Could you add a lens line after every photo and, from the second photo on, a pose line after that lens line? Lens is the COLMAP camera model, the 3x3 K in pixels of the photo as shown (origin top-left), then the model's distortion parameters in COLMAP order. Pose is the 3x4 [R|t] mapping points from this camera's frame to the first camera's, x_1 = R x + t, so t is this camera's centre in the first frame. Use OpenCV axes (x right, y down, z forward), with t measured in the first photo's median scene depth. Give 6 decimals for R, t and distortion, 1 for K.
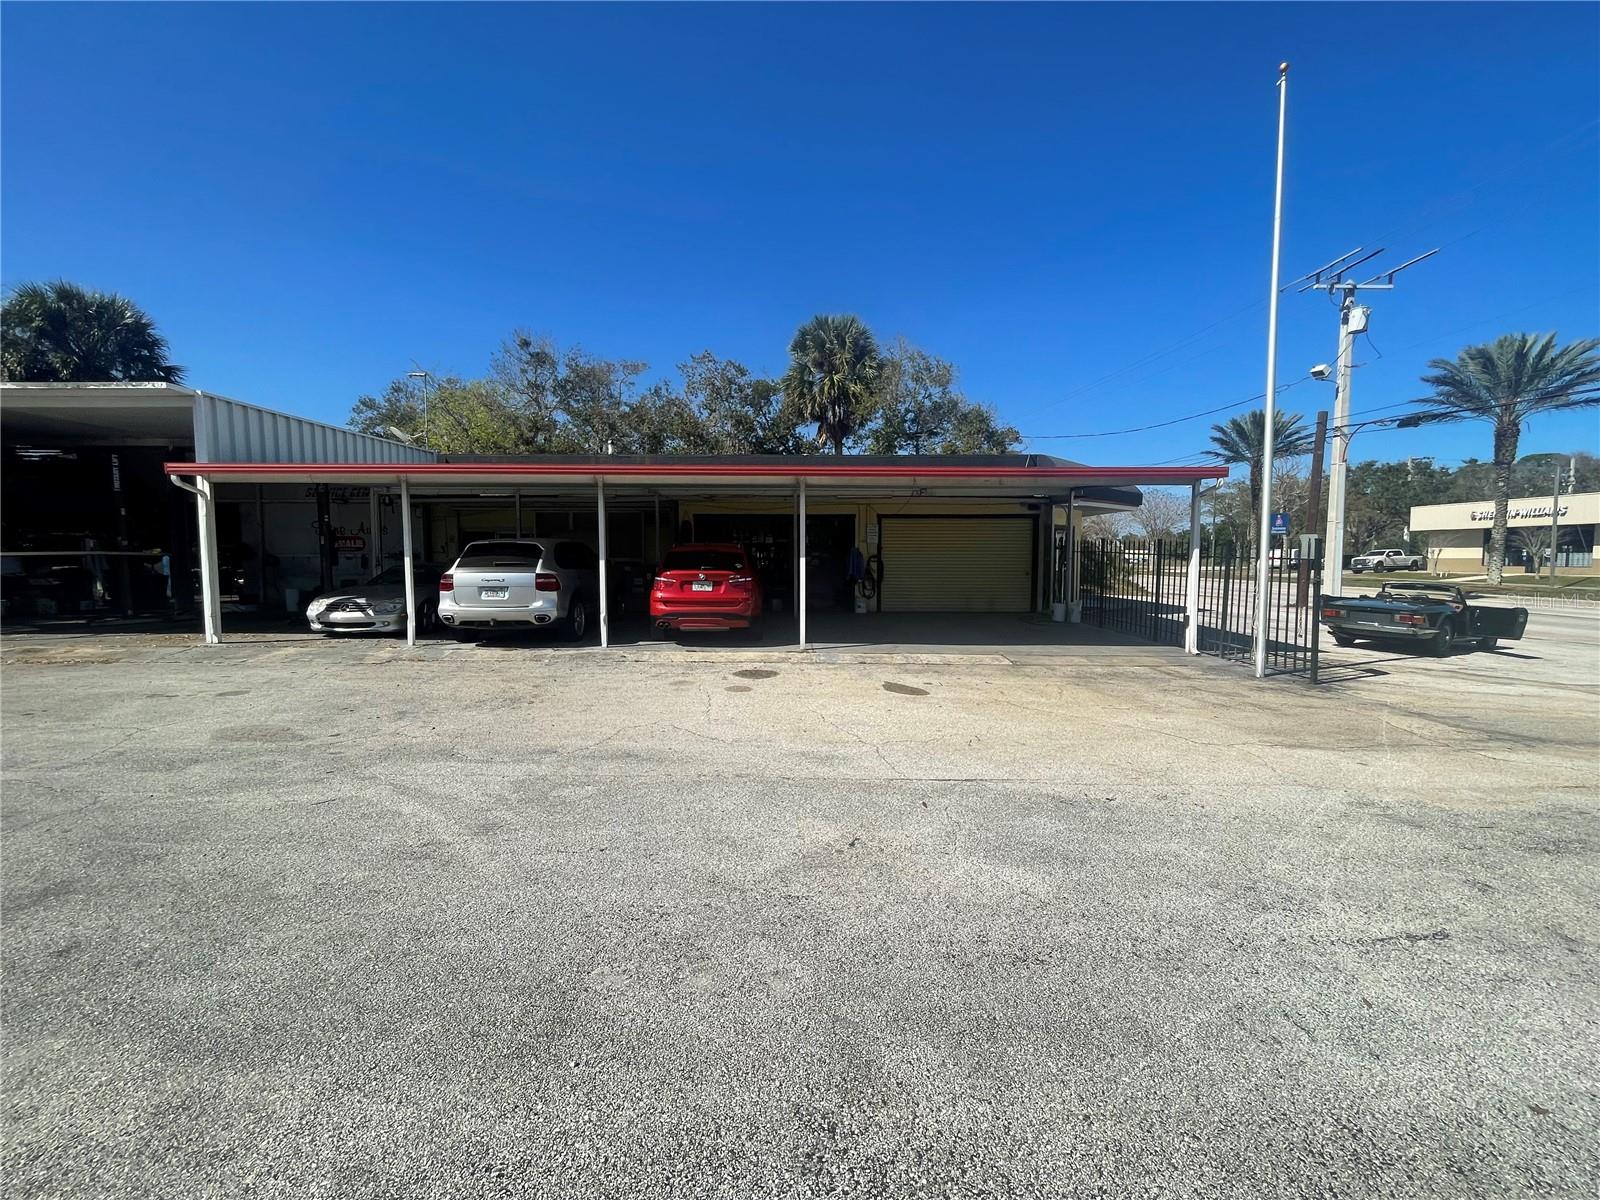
lens RADIAL K [[659.4, 0, 800.0], [0, 659.4, 600.0], [0, 0, 1]] dist [-0.000055, -0.000044]
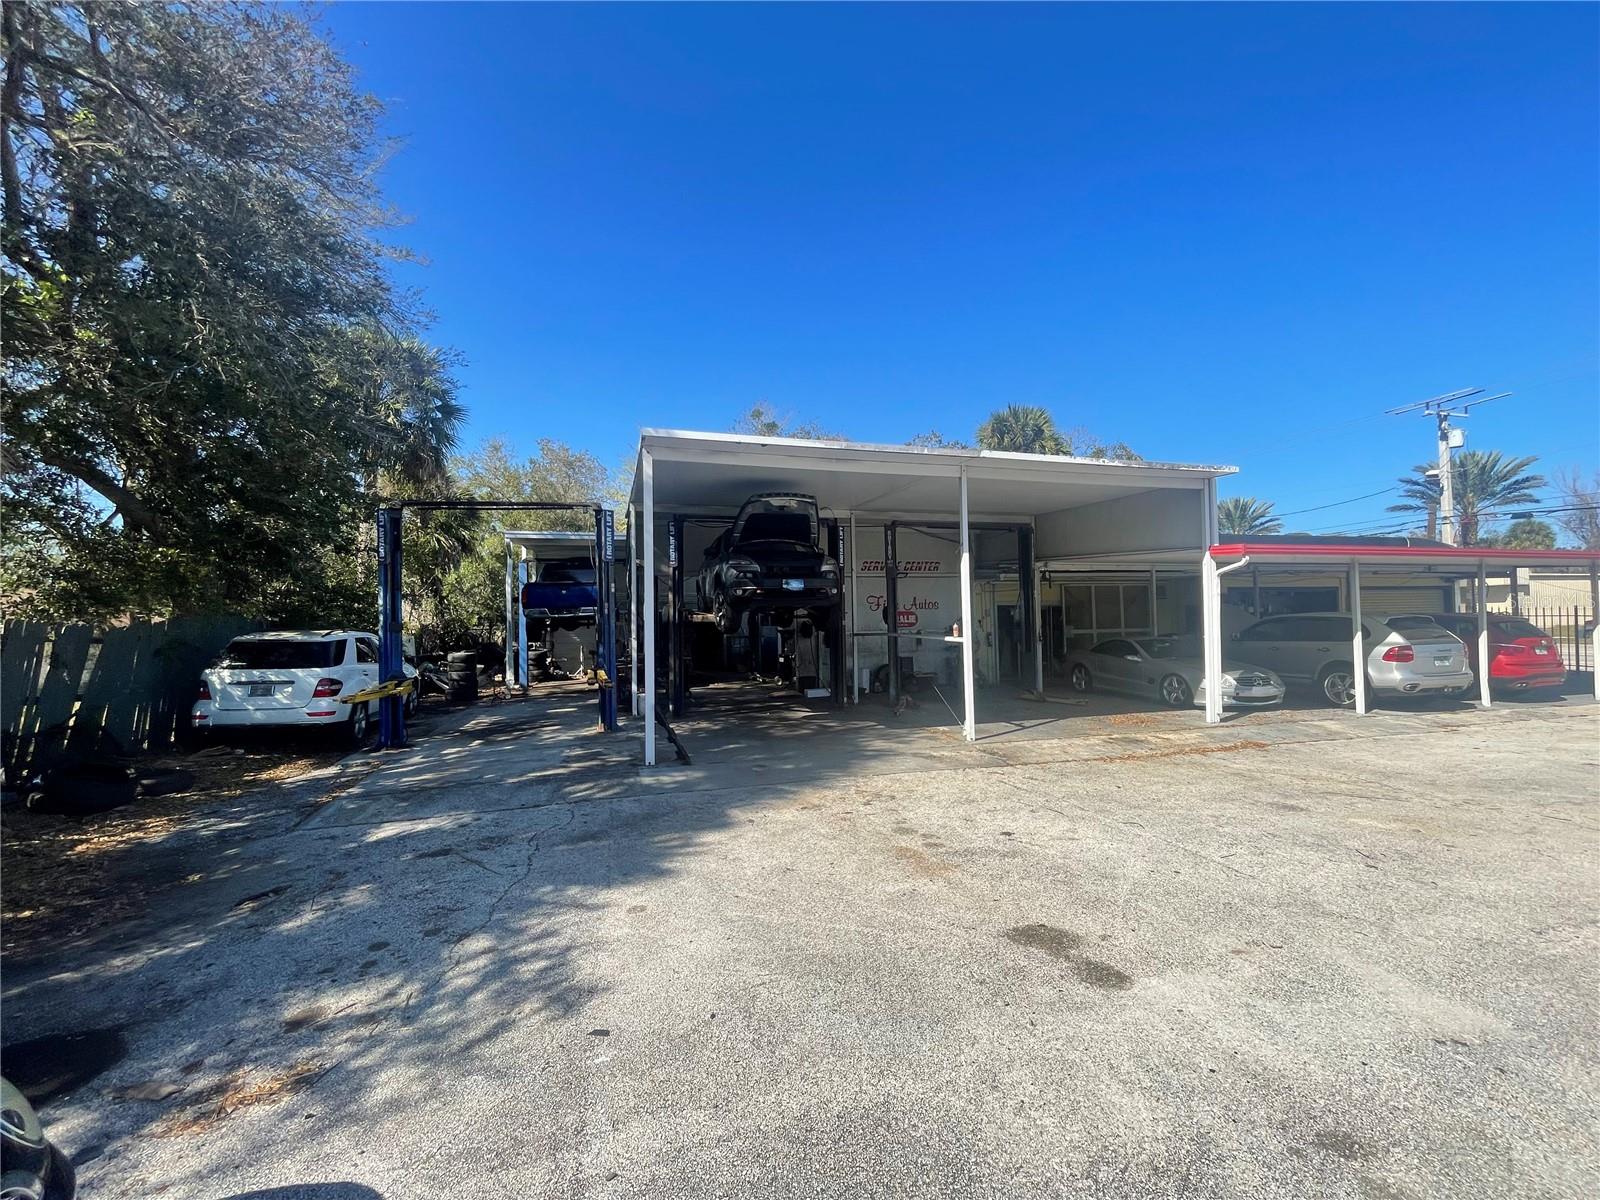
lens RADIAL K [[659.4, 0, 800.0], [0, 659.4, 600.0], [0, 0, 1]] dist [-0.000055, -0.000044]
pose [[0.963786, -0.011126, 0.266445, -1.072869], [0.037476, 0.994865, -0.094015, -0.030671], [-0.264031, 0.100596, 0.959254, 0.136374]]
